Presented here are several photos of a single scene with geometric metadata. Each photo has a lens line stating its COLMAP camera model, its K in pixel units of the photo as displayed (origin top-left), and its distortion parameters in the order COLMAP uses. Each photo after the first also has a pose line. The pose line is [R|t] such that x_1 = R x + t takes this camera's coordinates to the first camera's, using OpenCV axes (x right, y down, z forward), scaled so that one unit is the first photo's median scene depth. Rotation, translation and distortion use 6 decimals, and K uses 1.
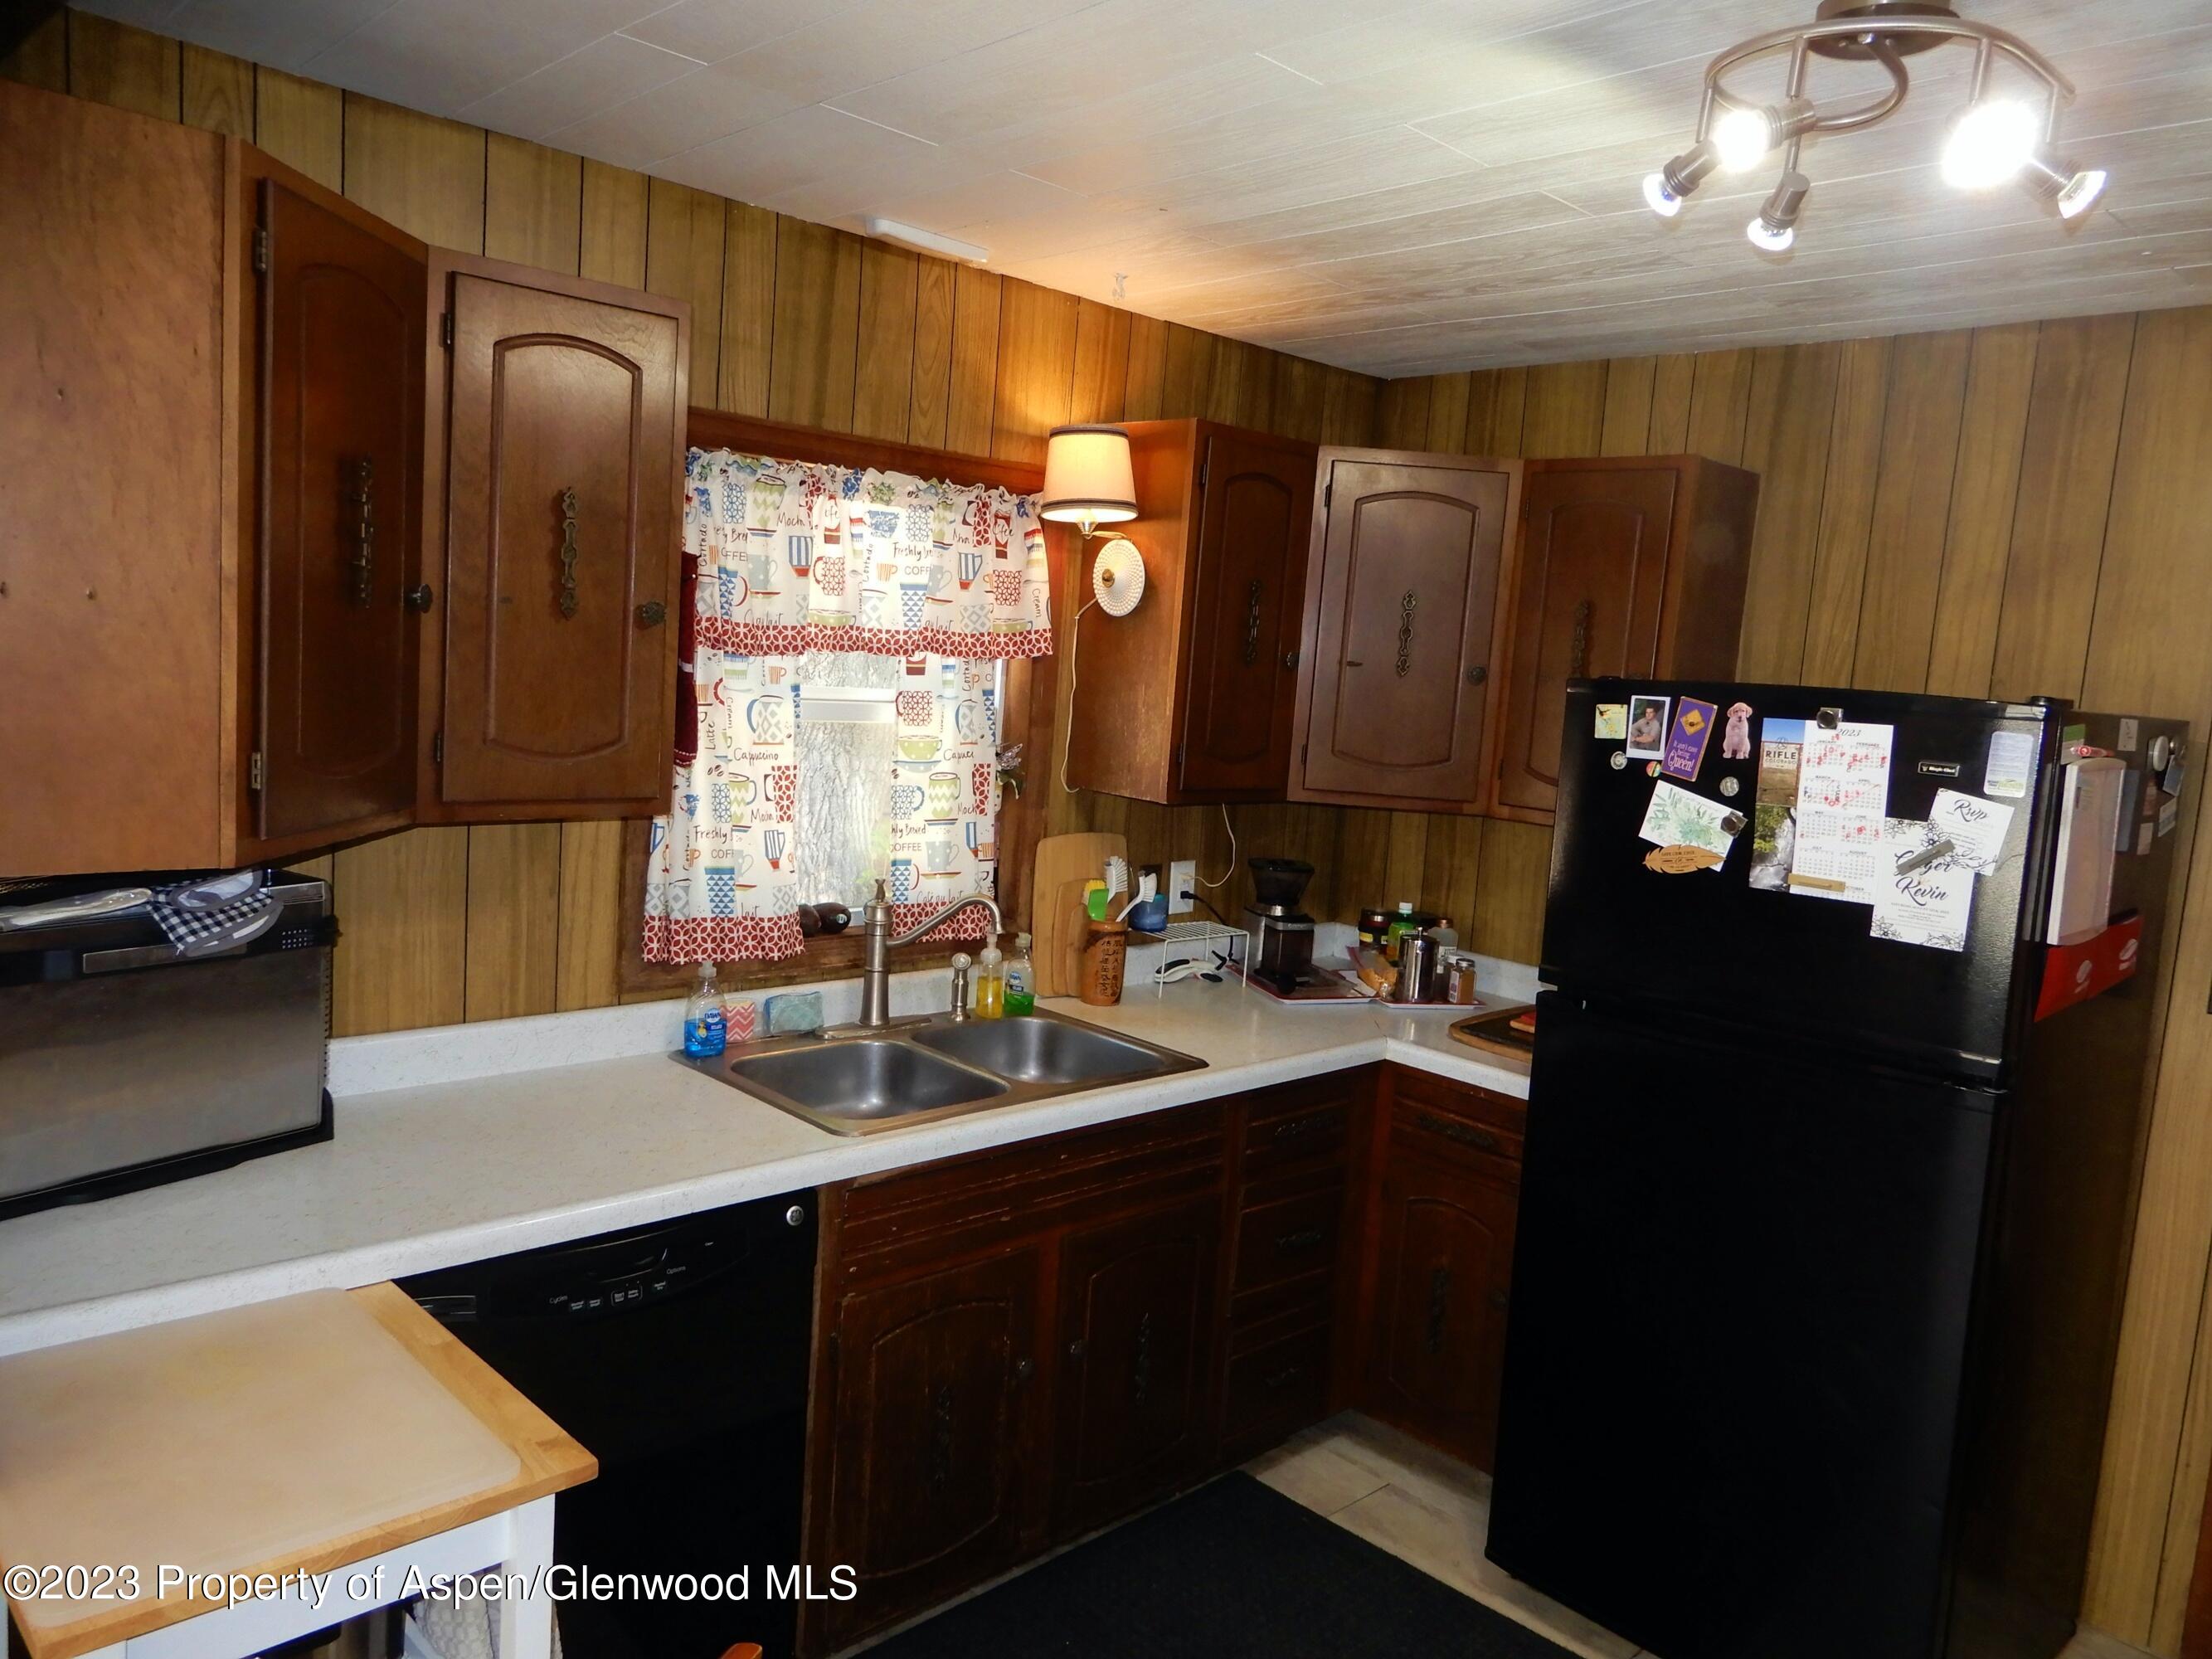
lens RADIAL K [[1562.3, 0, 1109.8], [0, 1562.3, 820.7], [0, 0, 1]] dist [-0.004915, 0.002313]
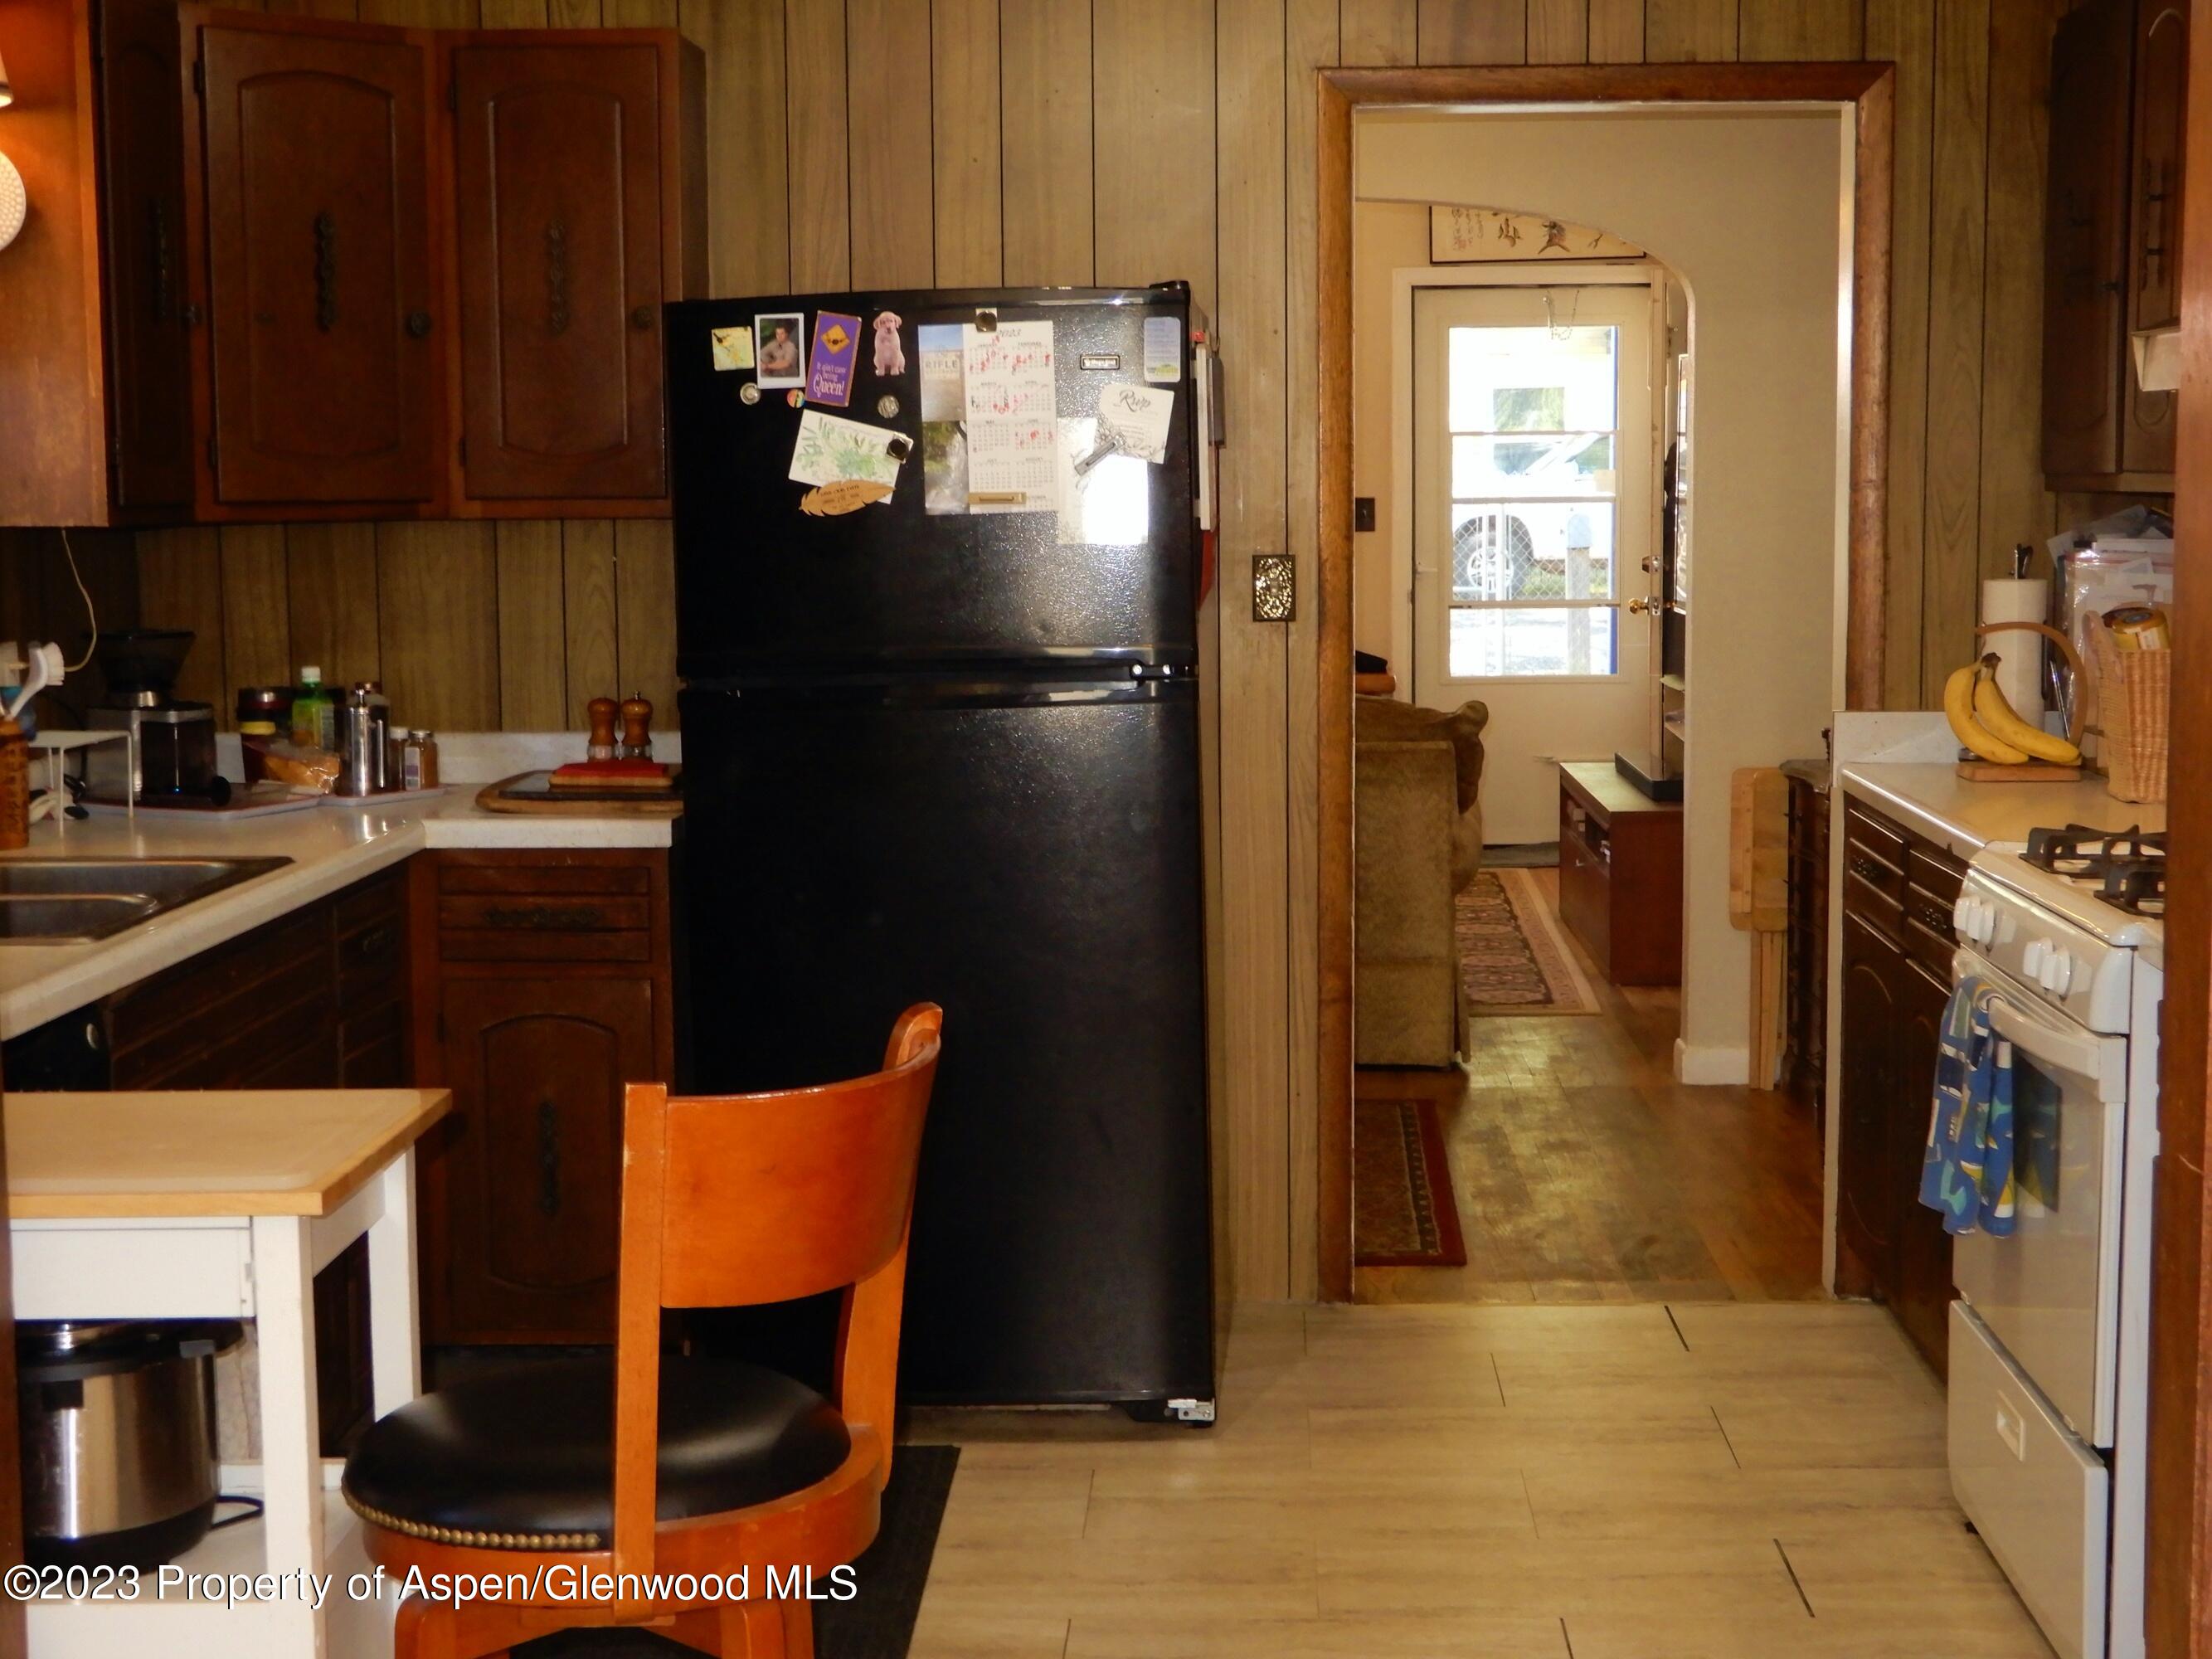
lens RADIAL K [[3226.4, 0, 1106.0], [0, 3226.4, 829.5], [0, 0, 1]] dist [0.016631, -0.019121]
pose [[0.724708, -0.155605, 0.671257, -0.776437], [0.138565, 0.987178, 0.079240, 0.086241], [-0.674980, 0.035587, 0.736977, -0.431321]]
